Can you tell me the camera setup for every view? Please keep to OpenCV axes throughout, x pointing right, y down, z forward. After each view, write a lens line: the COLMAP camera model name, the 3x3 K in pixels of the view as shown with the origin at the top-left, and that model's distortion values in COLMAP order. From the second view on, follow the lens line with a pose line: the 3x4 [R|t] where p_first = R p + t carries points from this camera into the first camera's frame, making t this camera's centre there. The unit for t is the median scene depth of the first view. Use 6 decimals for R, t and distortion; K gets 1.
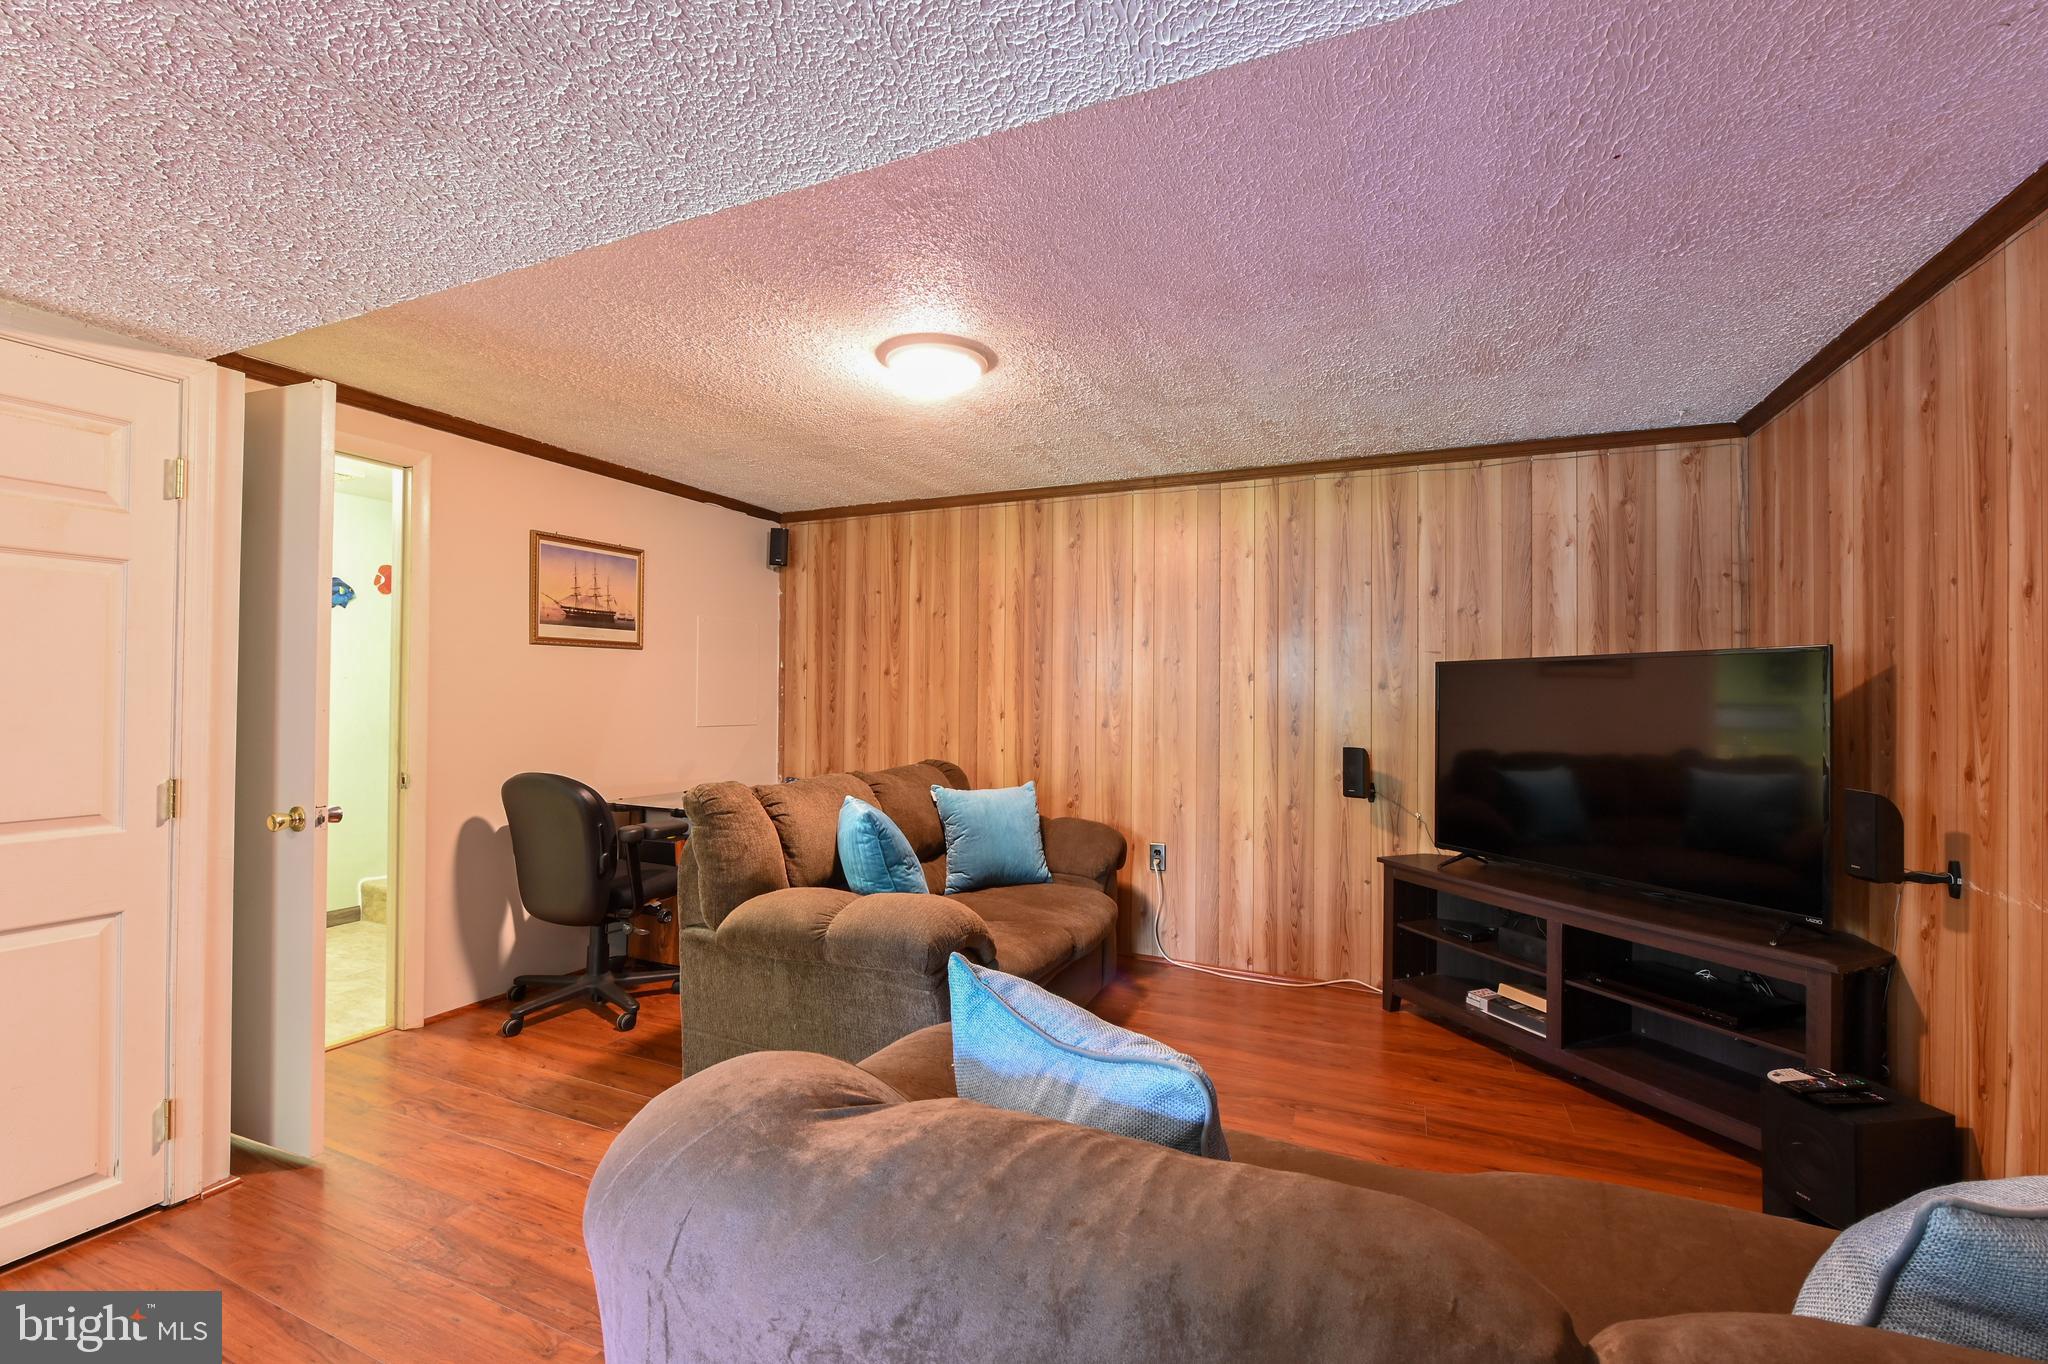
lens RADIAL K [[866.0, 0, 1024.0], [0, 866.0, 682.0], [0, 0, 1]] dist [0.000750, 0.000012]
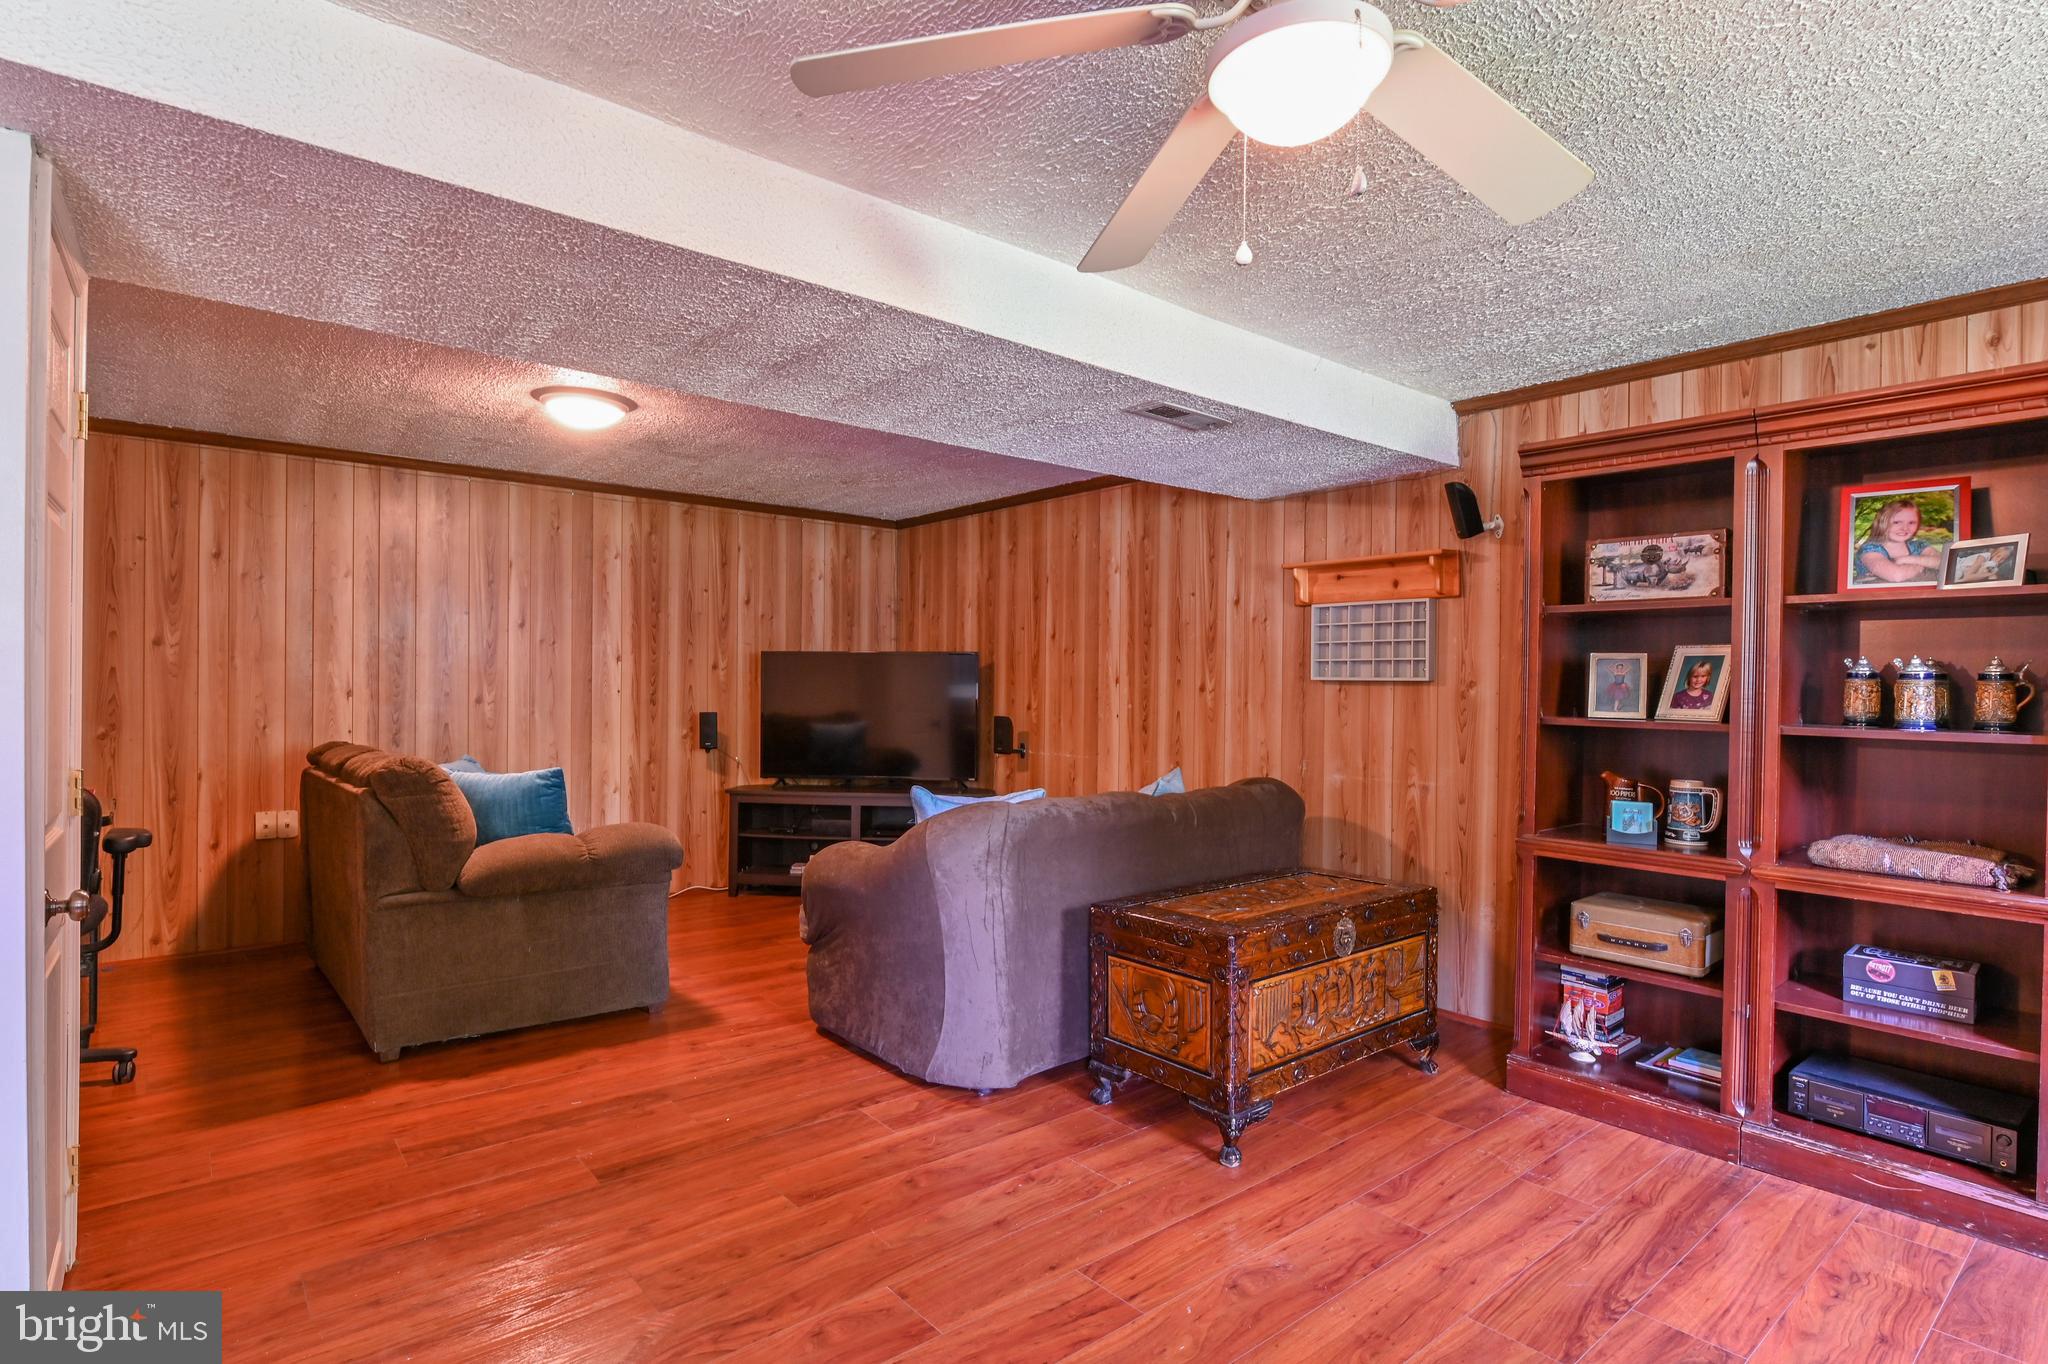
lens RADIAL K [[1035.2, 0, 1024.0], [0, 1035.2, 682.0], [0, 0, 1]] dist [0.000412, -0.000549]
pose [[0.451051, -0.003170, 0.892493, -0.859494], [-0.018493, 0.999746, 0.012896, -0.002236], [-0.892307, -0.022322, 0.450877, -0.178077]]
